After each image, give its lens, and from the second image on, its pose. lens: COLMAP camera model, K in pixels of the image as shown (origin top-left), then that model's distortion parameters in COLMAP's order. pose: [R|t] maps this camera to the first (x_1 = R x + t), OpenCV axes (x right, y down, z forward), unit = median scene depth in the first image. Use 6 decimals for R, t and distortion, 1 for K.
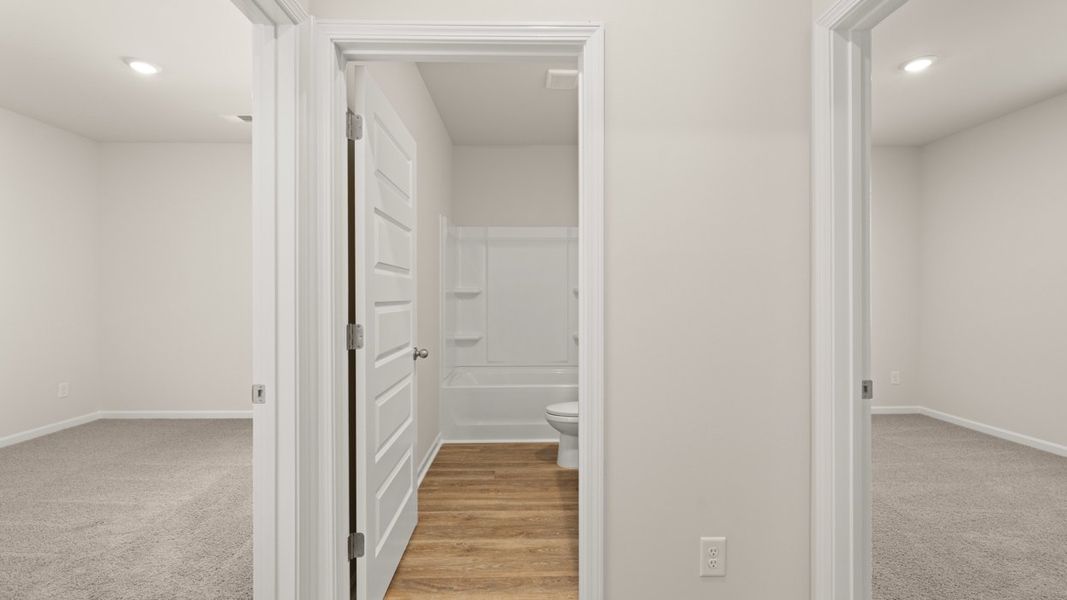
lens RADIAL K [[445.0, 0, 529.5], [0, 445.0, 297.6], [0, 0, 1]] dist [-0.002743, 0.000424]
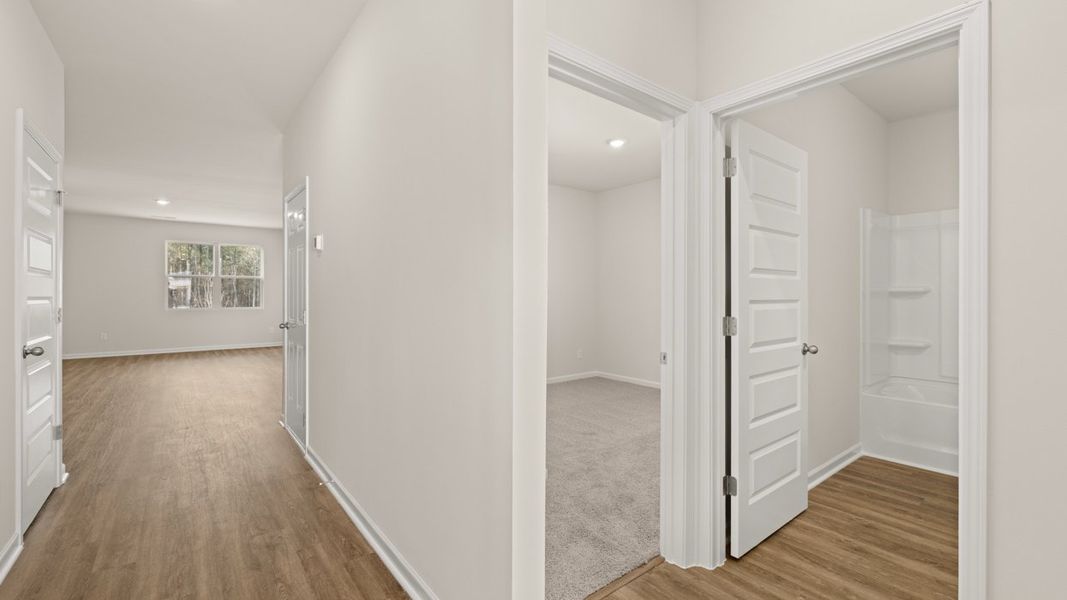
lens RADIAL K [[445.0, 0, 532.2], [0, 445.0, 296.0], [0, 0, 1]] dist [-0.002743, 0.000424]
pose [[0.605889, 0.005552, -0.795530, 0.205427], [-0.005541, 0.999981, 0.002758, -0.001570], [0.795530, 0.002737, 0.605908, -0.181830]]
